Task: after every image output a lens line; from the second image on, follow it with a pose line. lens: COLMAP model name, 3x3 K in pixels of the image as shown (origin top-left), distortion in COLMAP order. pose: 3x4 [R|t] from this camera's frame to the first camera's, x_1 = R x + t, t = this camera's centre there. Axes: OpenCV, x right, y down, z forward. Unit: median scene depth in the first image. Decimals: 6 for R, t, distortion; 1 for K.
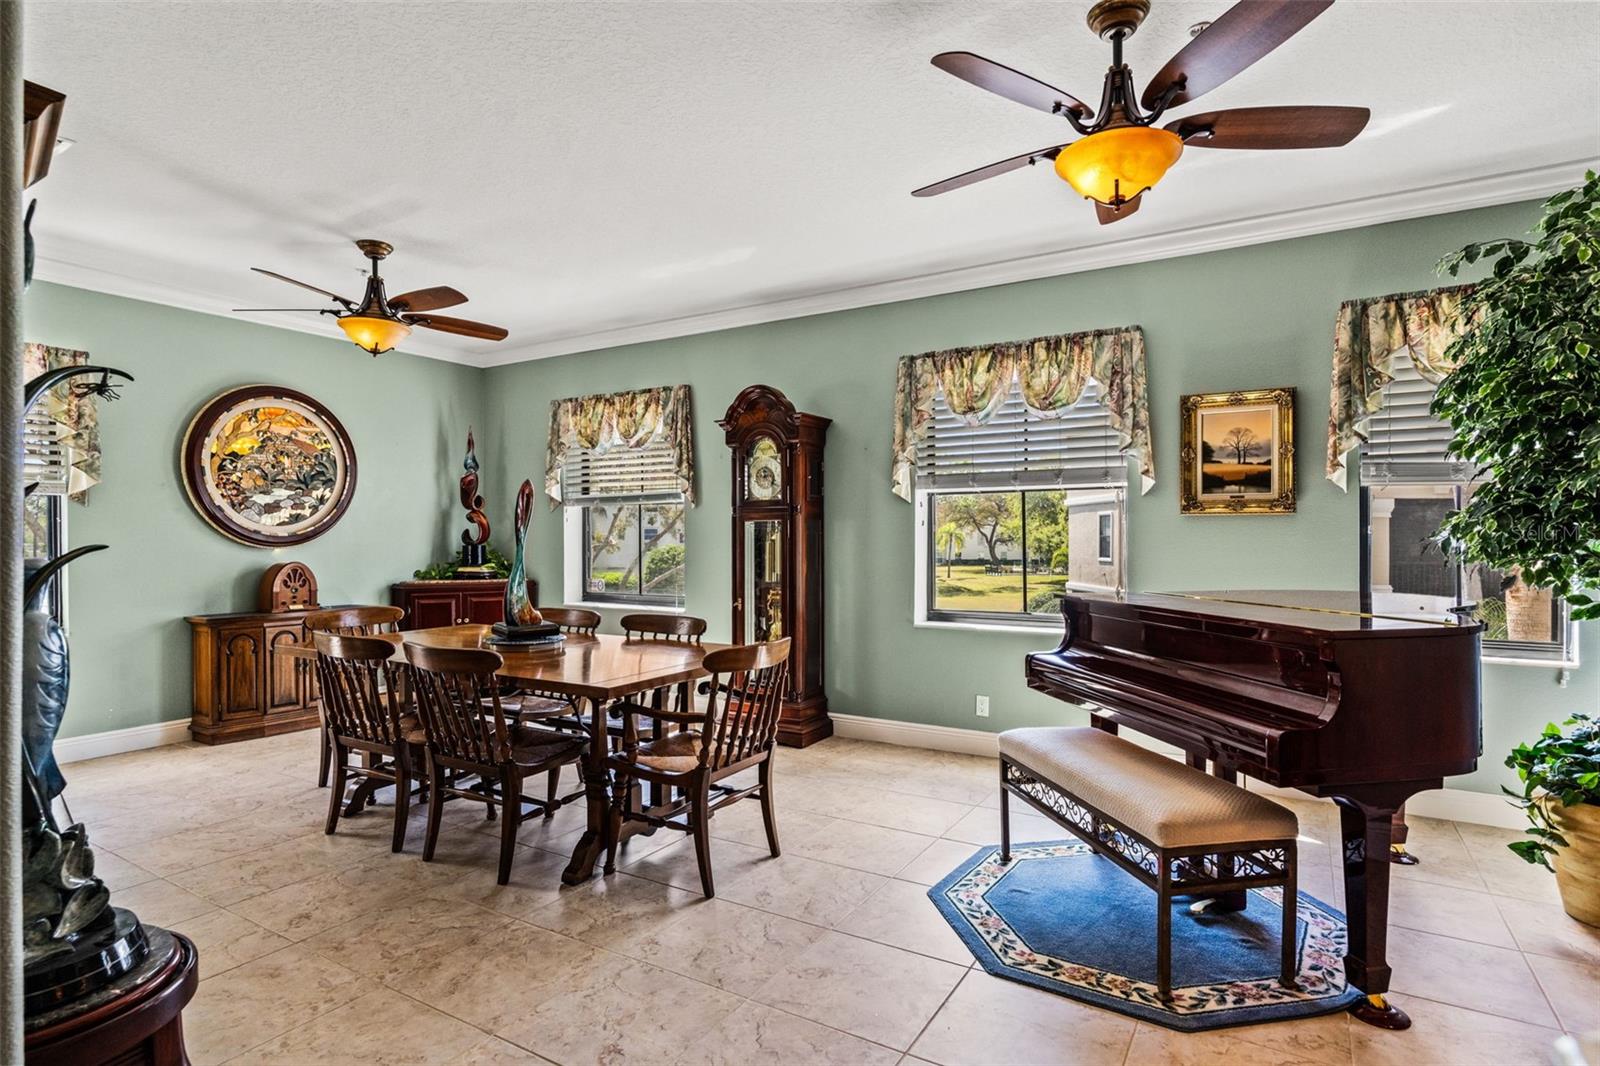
lens RADIAL K [[818.3, 0, 804.7], [0, 818.3, 541.2], [0, 0, 1]] dist [-0.003069, -0.000291]
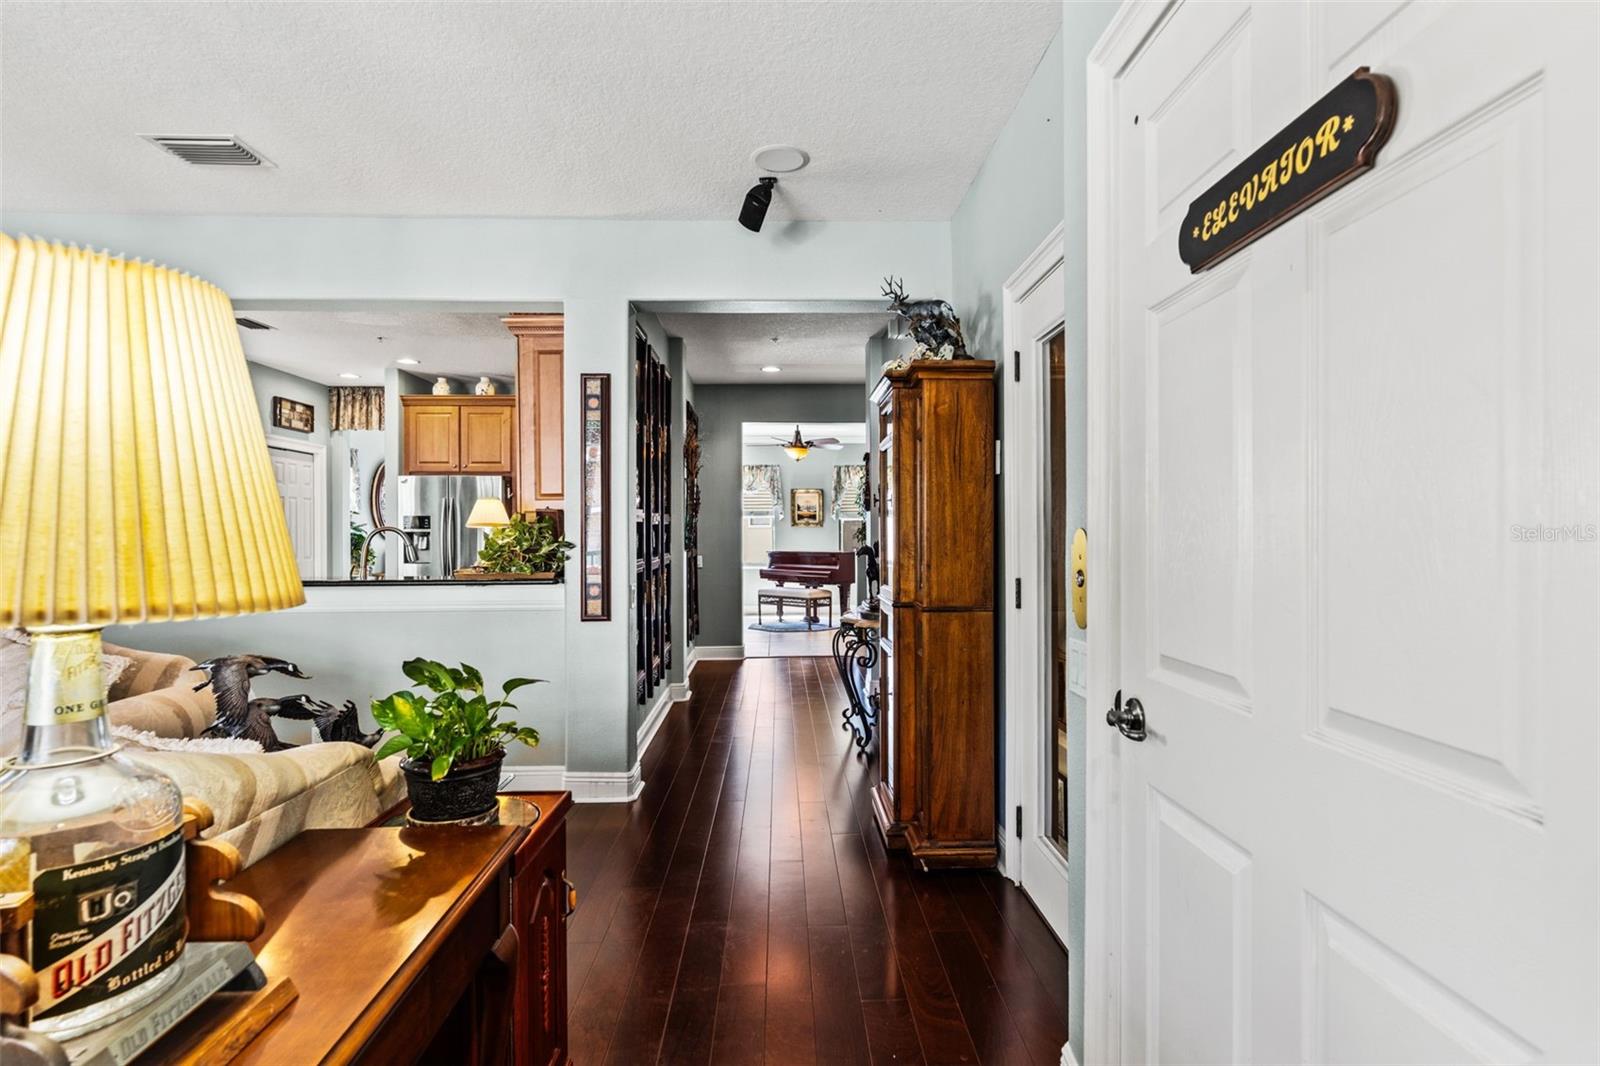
lens RADIAL K [[818.3, 0, 812.1], [0, 818.3, 532.4], [0, 0, 1]] dist [-0.003069, -0.000291]
pose [[0.831994, 0.005435, 0.554757, -1.219129], [0.002659, 0.999901, -0.013783, 0.031000], [-0.554778, 0.012943, 0.831898, -1.659364]]
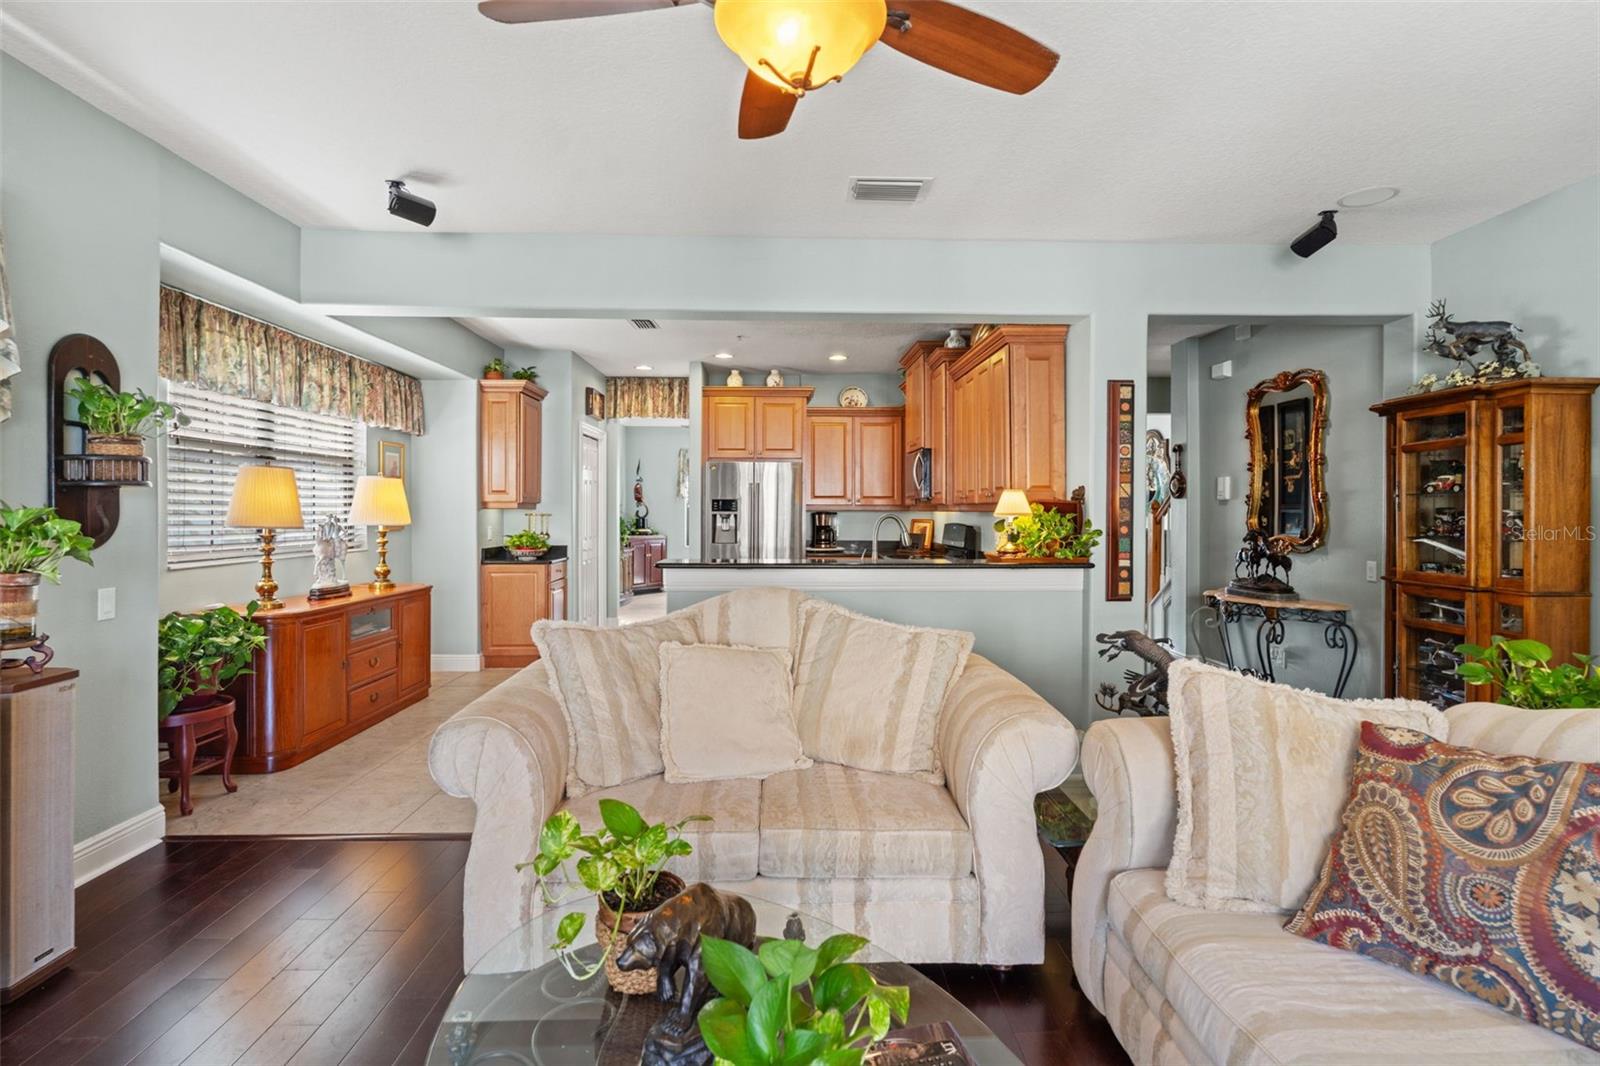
lens RADIAL K [[818.3, 0, 785.7], [0, 818.3, 512.9], [0, 0, 1]] dist [-0.003069, -0.000291]
pose [[0.843031, 0.009941, 0.537773, -1.850552], [-0.005181, 0.999933, -0.010362, 0.018593], [-0.537840, 0.005949, 0.843026, -1.389427]]
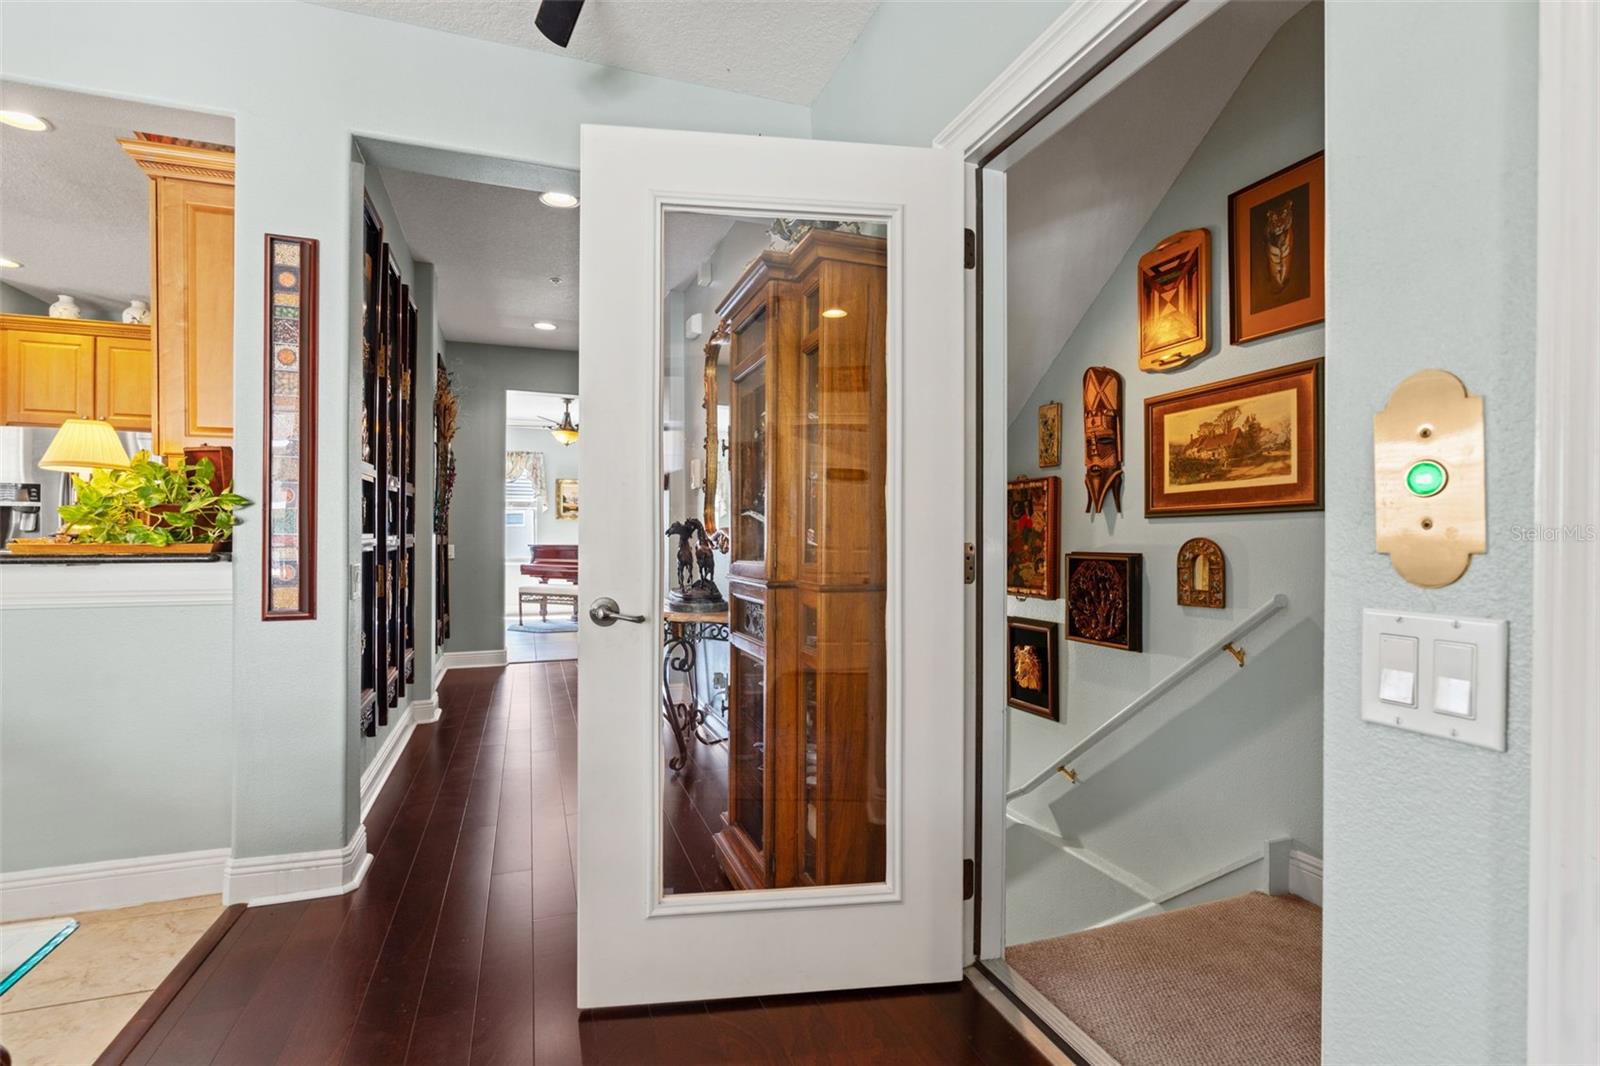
lens RADIAL K [[759.4, 0, 806.6], [0, 759.4, 539.4], [0, 0, 1]] dist [-0.002637, 0.000168]
pose [[0.622454, 0.010375, 0.782588, -1.103020], [-0.002095, 0.999931, -0.011590, 0.065996], [-0.782654, 0.005574, 0.622433, -1.382784]]
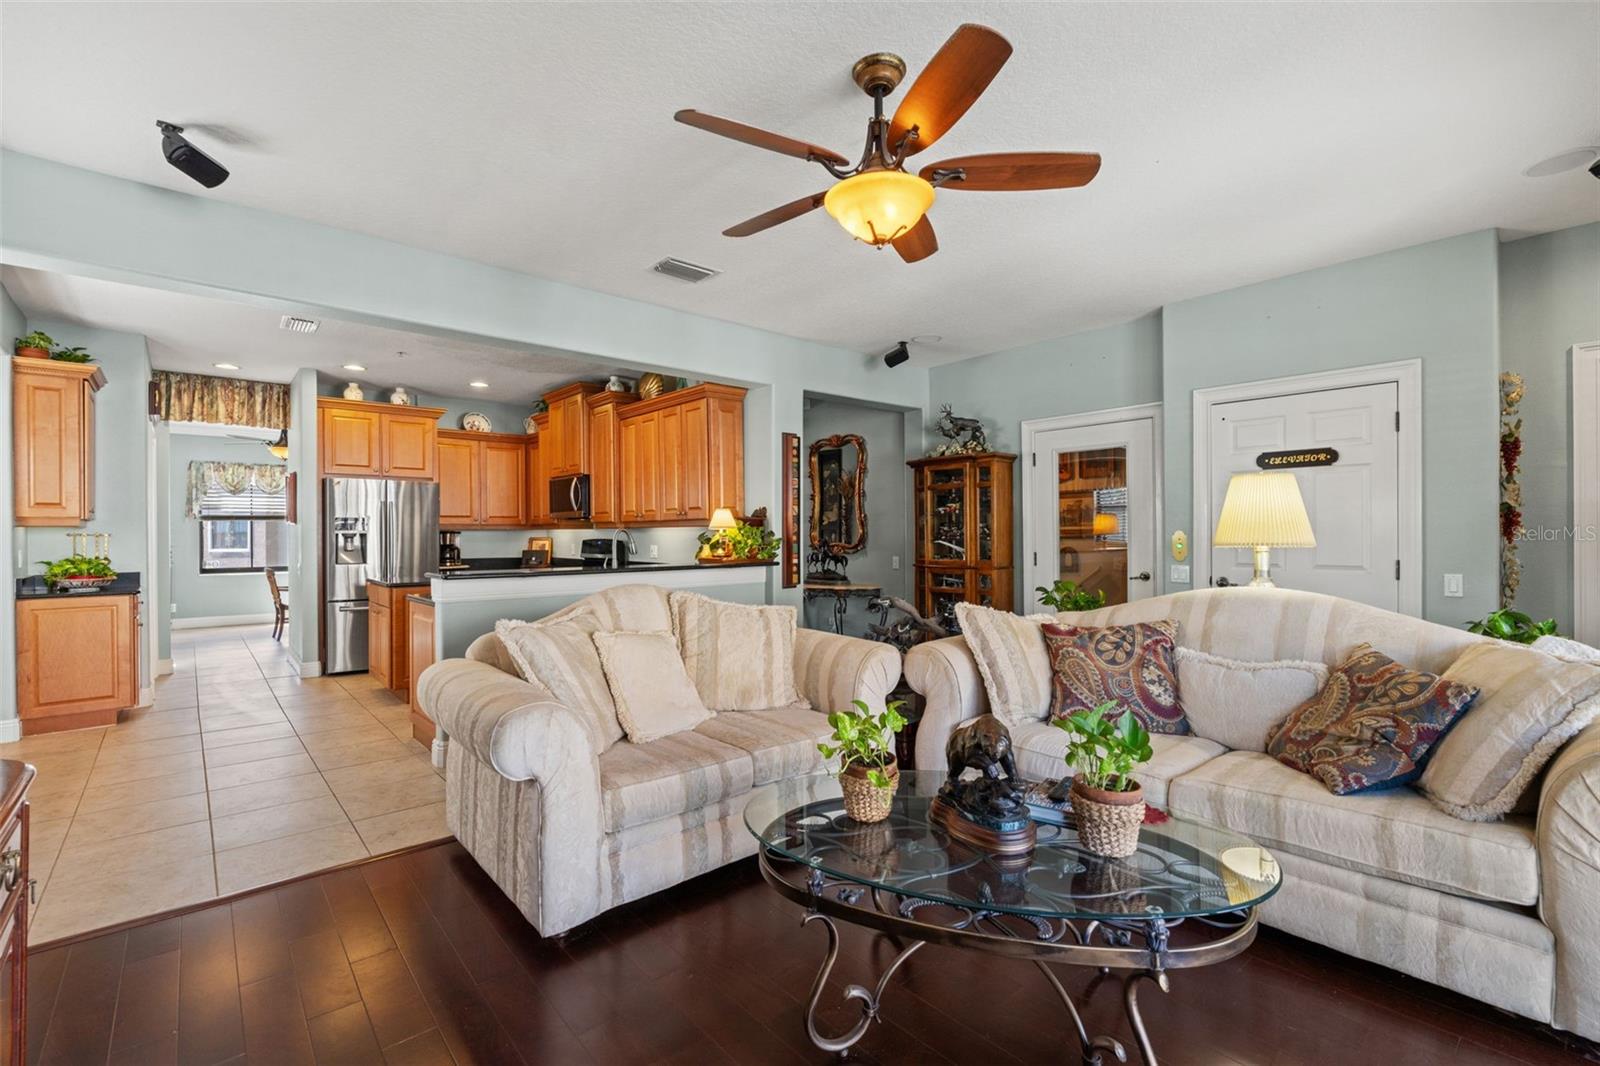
lens RADIAL K [[733.1, 0, 812.0], [0, 733.1, 536.1], [0, 0, 1]] dist [-0.003543, 0.000573]
pose [[0.282949, 0.005365, 0.959120, -2.213597], [0.013254, 0.999867, -0.009503, 0.037638], [-0.959043, 0.015401, 0.282840, -1.144167]]
